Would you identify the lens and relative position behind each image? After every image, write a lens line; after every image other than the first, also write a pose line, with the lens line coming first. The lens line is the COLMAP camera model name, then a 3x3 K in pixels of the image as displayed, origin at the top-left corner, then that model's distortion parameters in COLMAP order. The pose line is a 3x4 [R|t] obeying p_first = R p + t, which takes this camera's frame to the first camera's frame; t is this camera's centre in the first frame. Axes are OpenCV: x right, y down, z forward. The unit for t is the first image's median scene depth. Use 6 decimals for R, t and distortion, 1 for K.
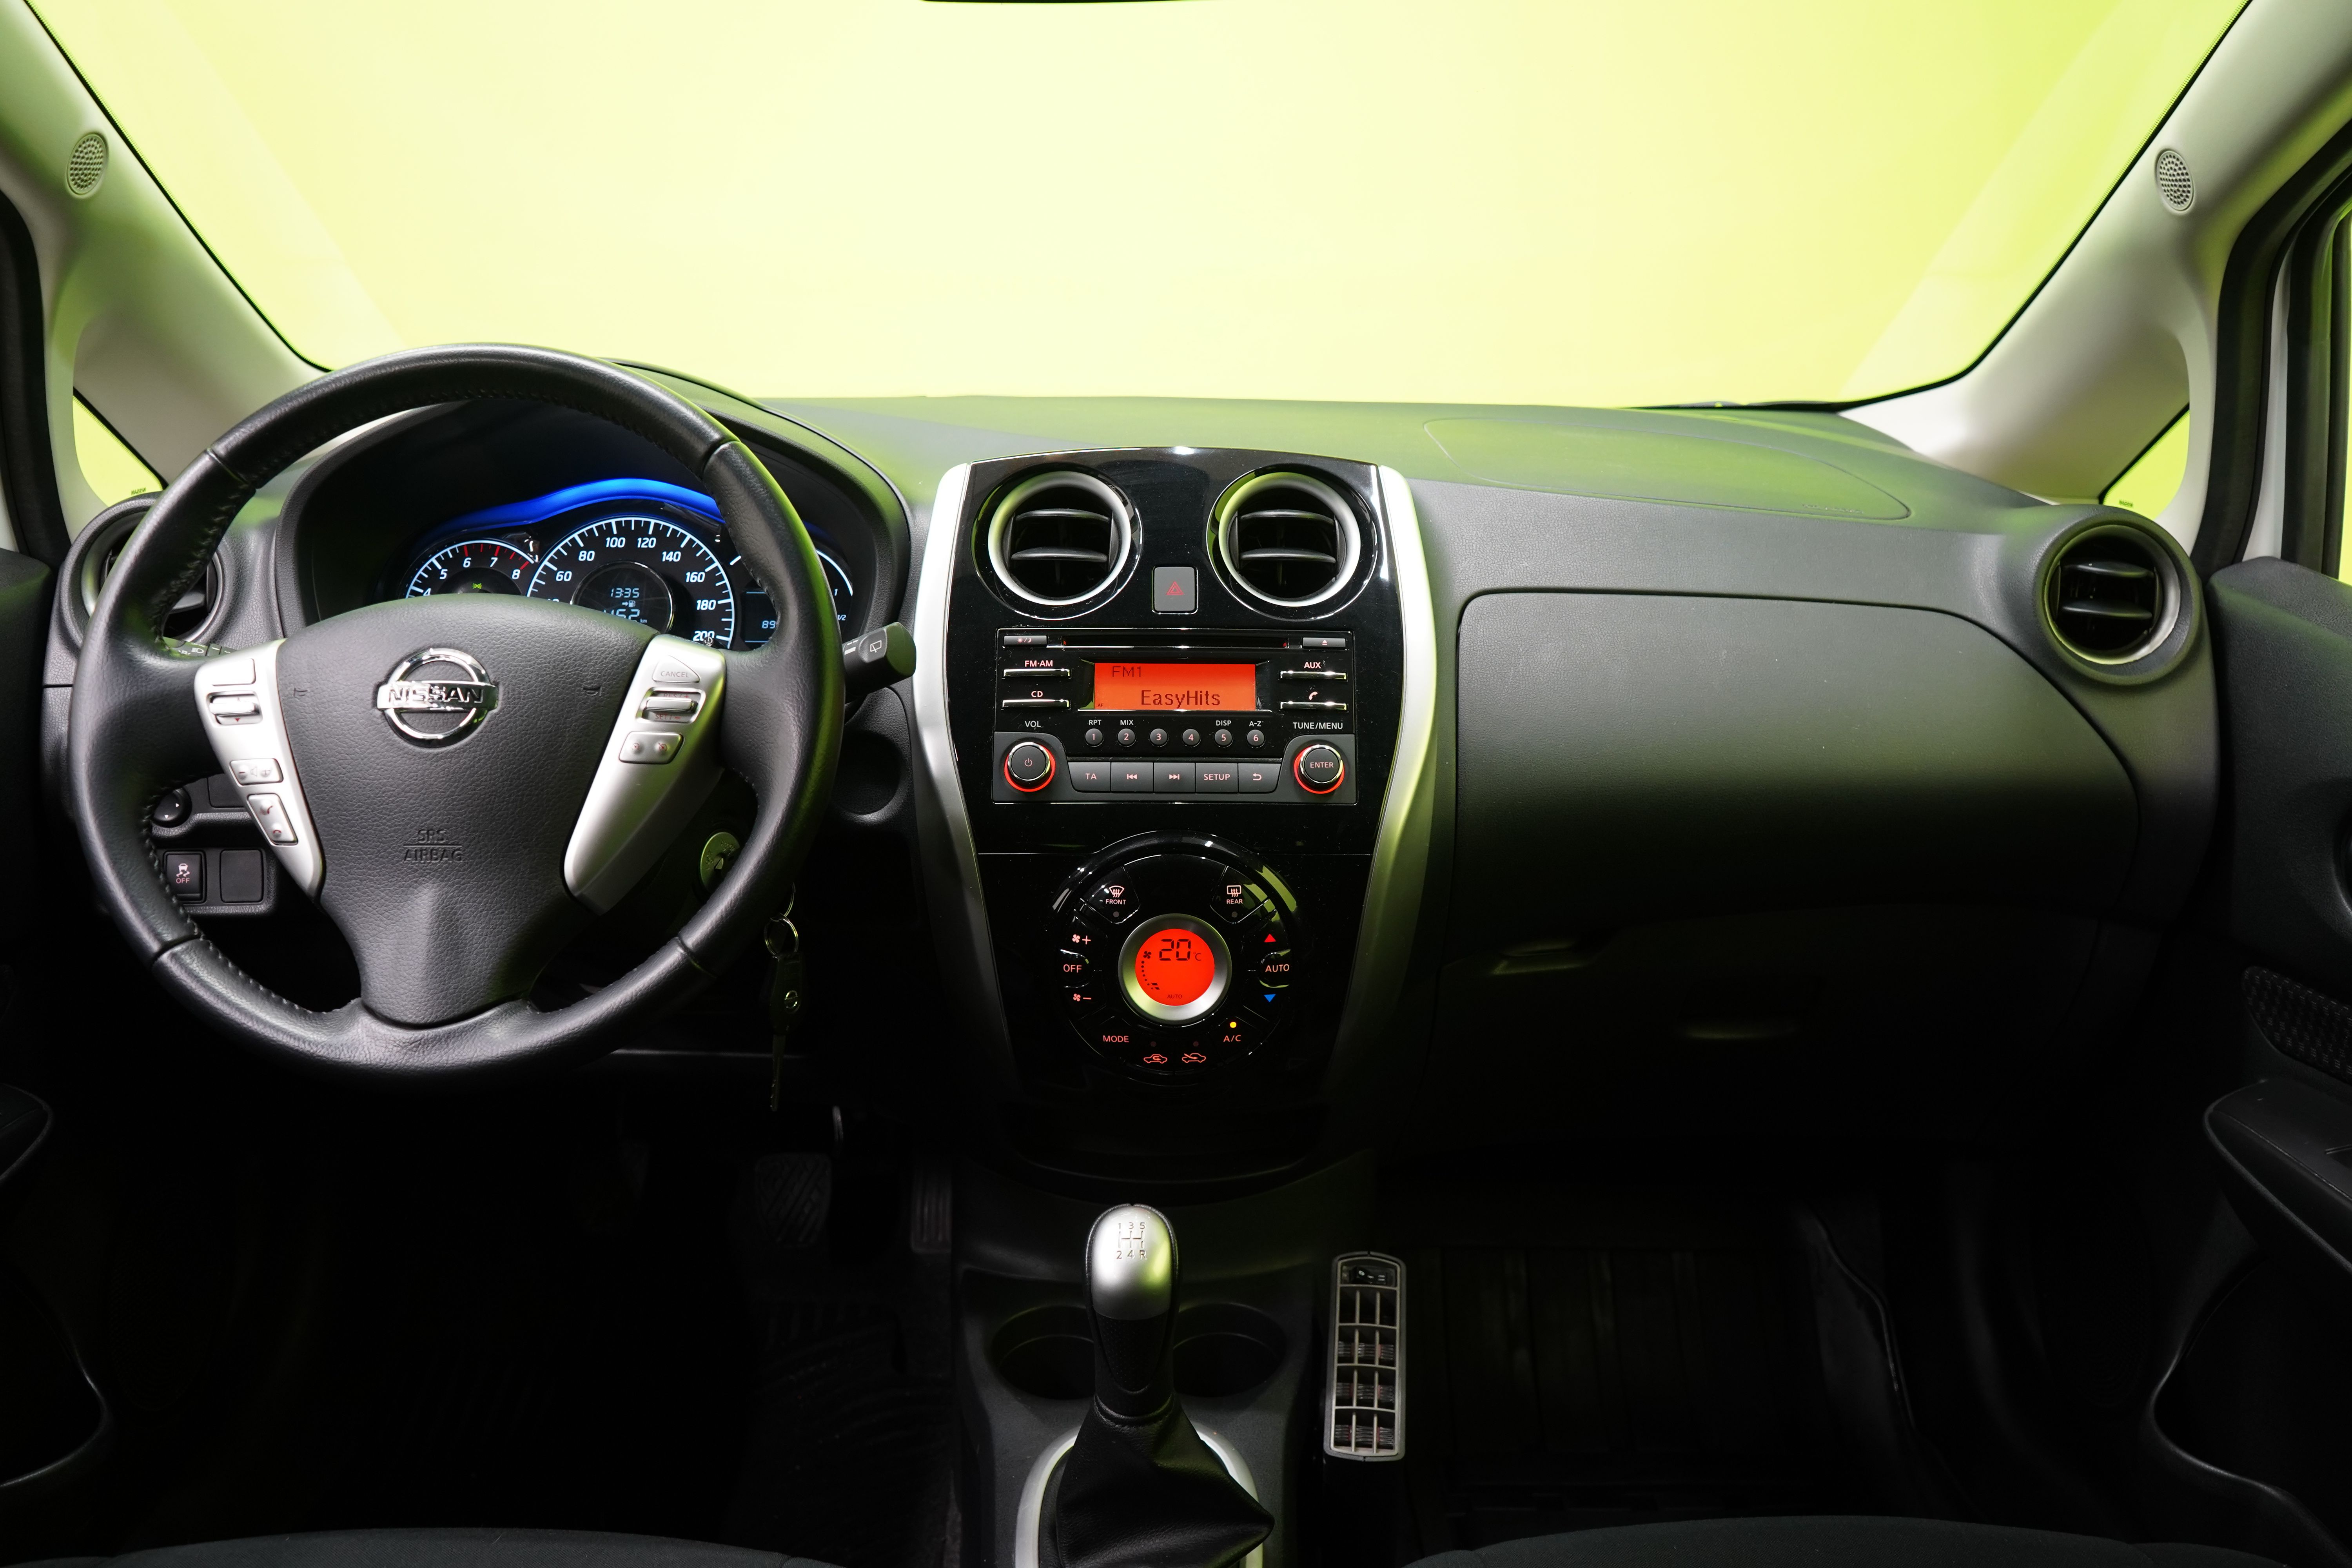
lens RADIAL K [[1892.0, 0, 1176.8], [0, 1892.0, 784.5], [0, 0, 1]] dist [-0.021662, 0.016246]
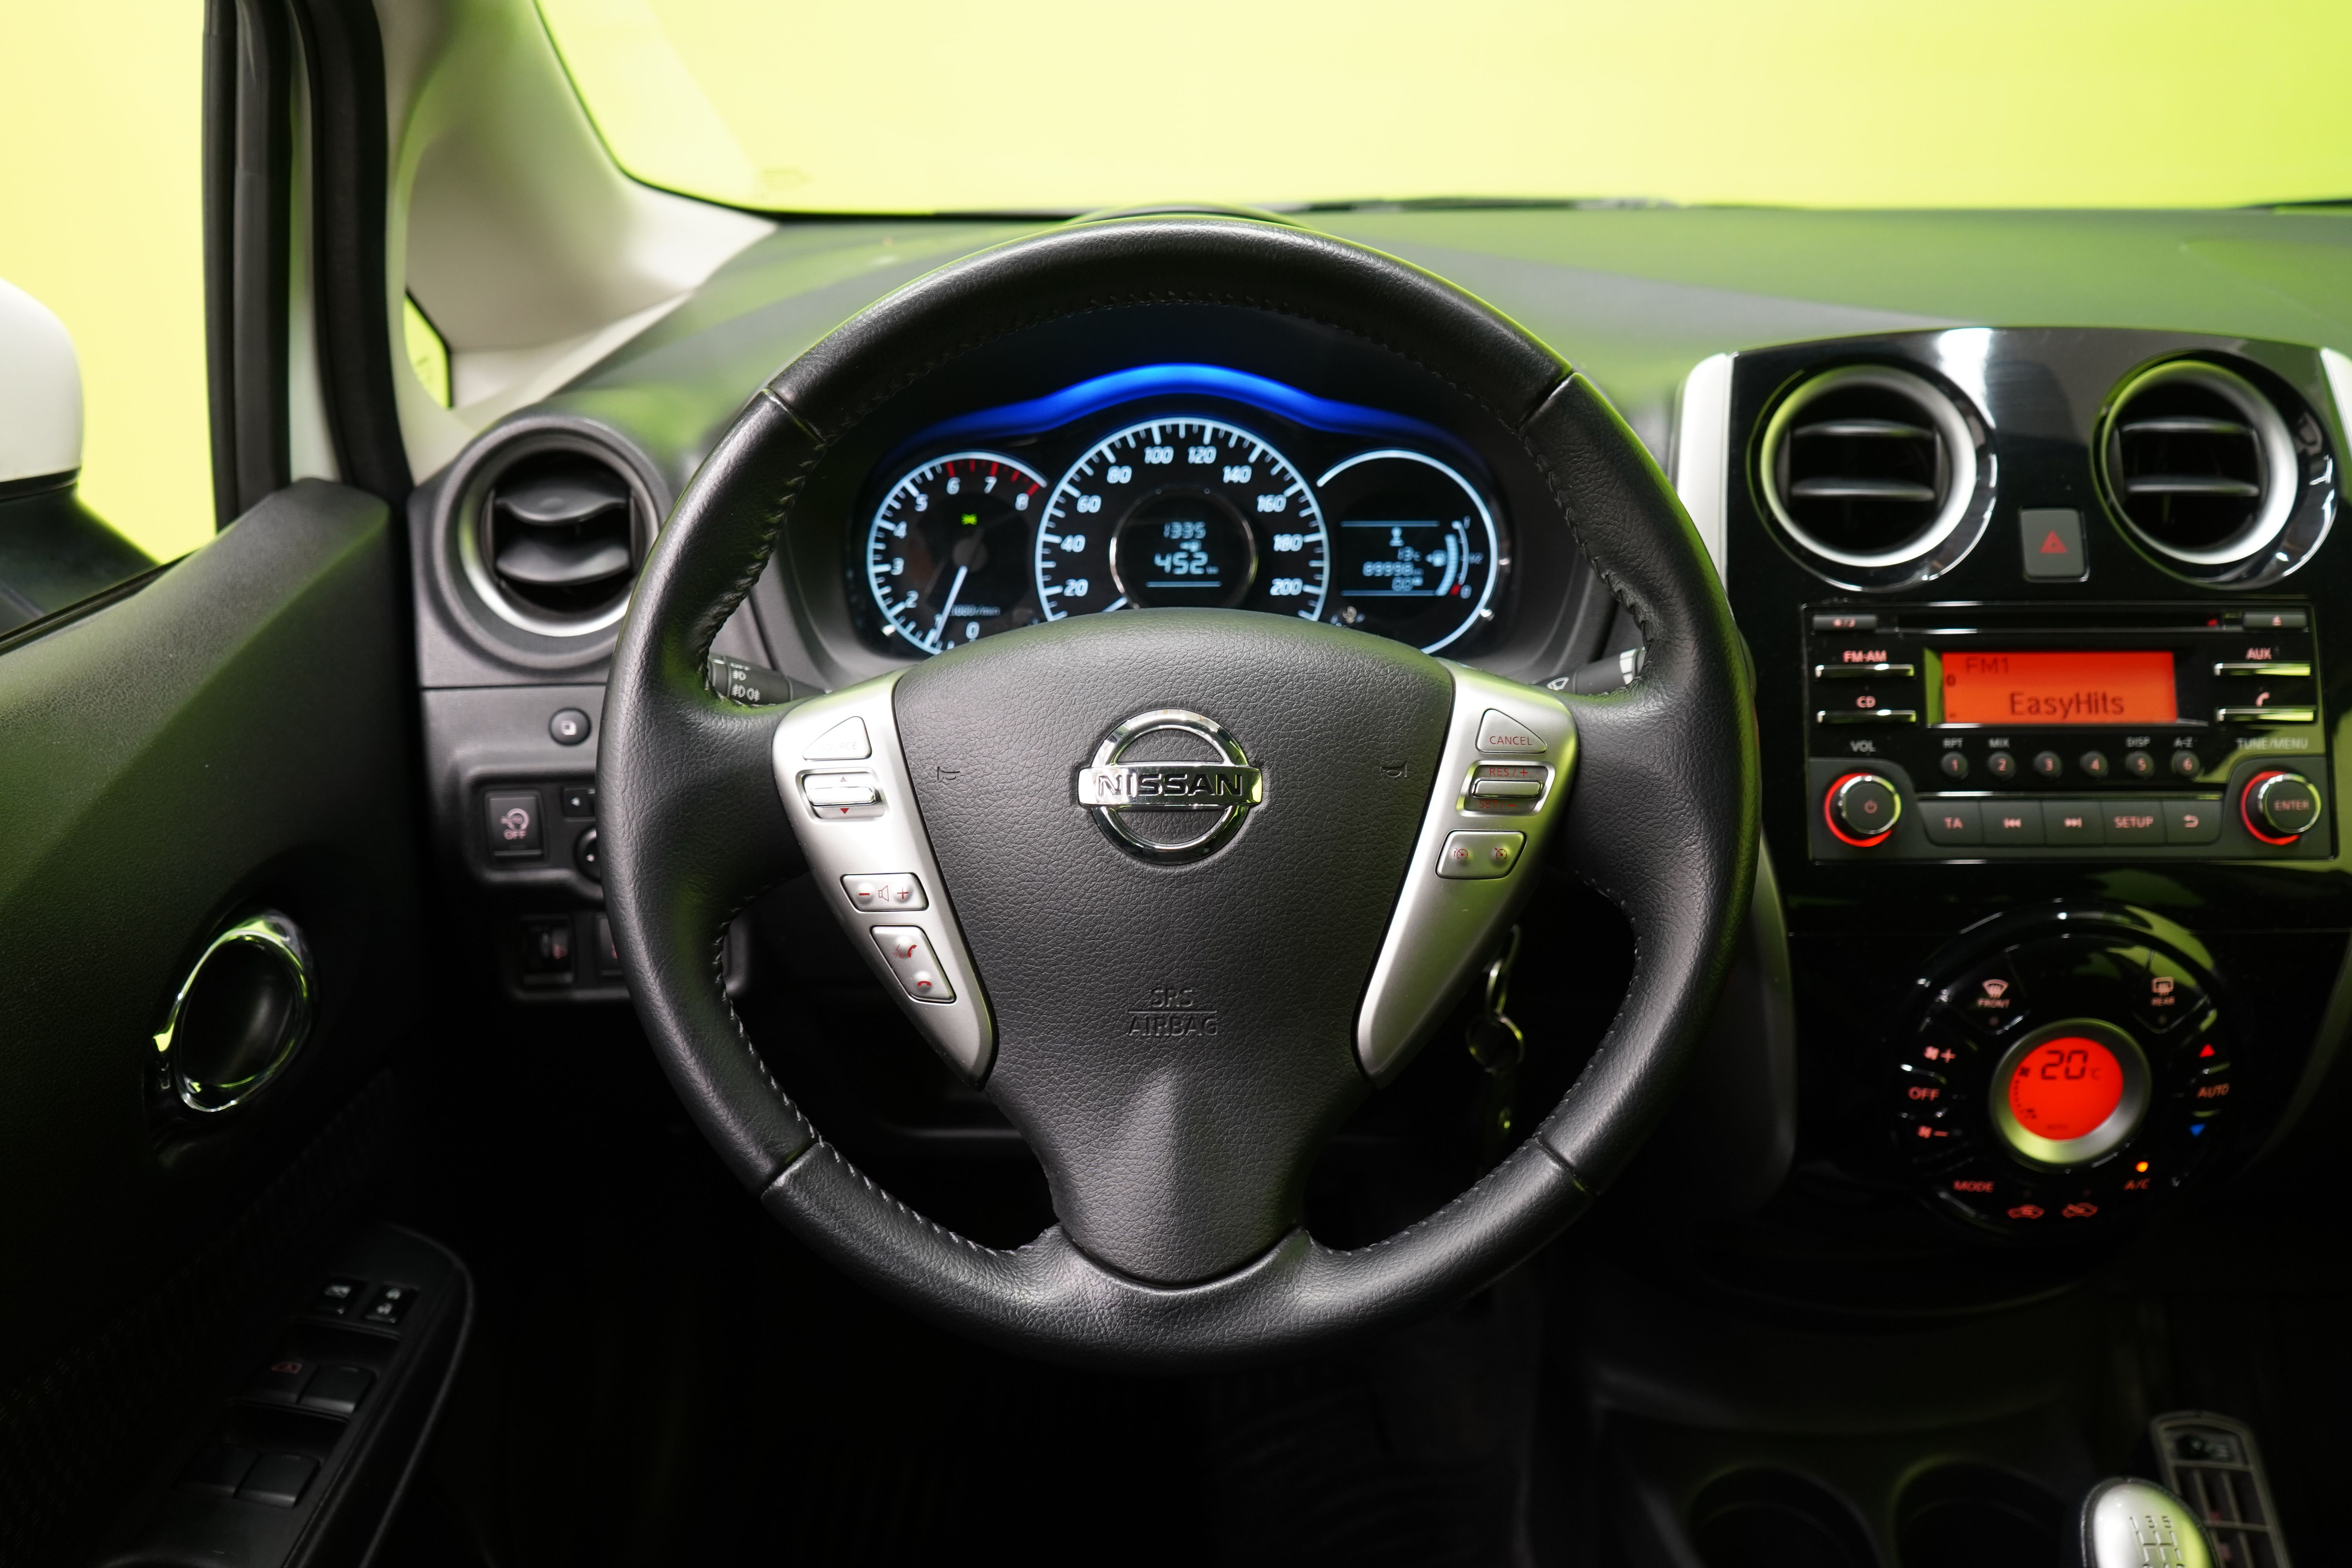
lens RADIAL K [[2040.3, 0, 1175.8], [0, 2040.3, 783.6], [0, 0, 1]] dist [-0.001594, 0.008539]
pose [[0.999789, -0.007453, -0.019145, -0.317214], [0.009714, 0.992619, 0.120882, -0.112412], [0.018102, -0.121043, 0.992482, 0.246887]]
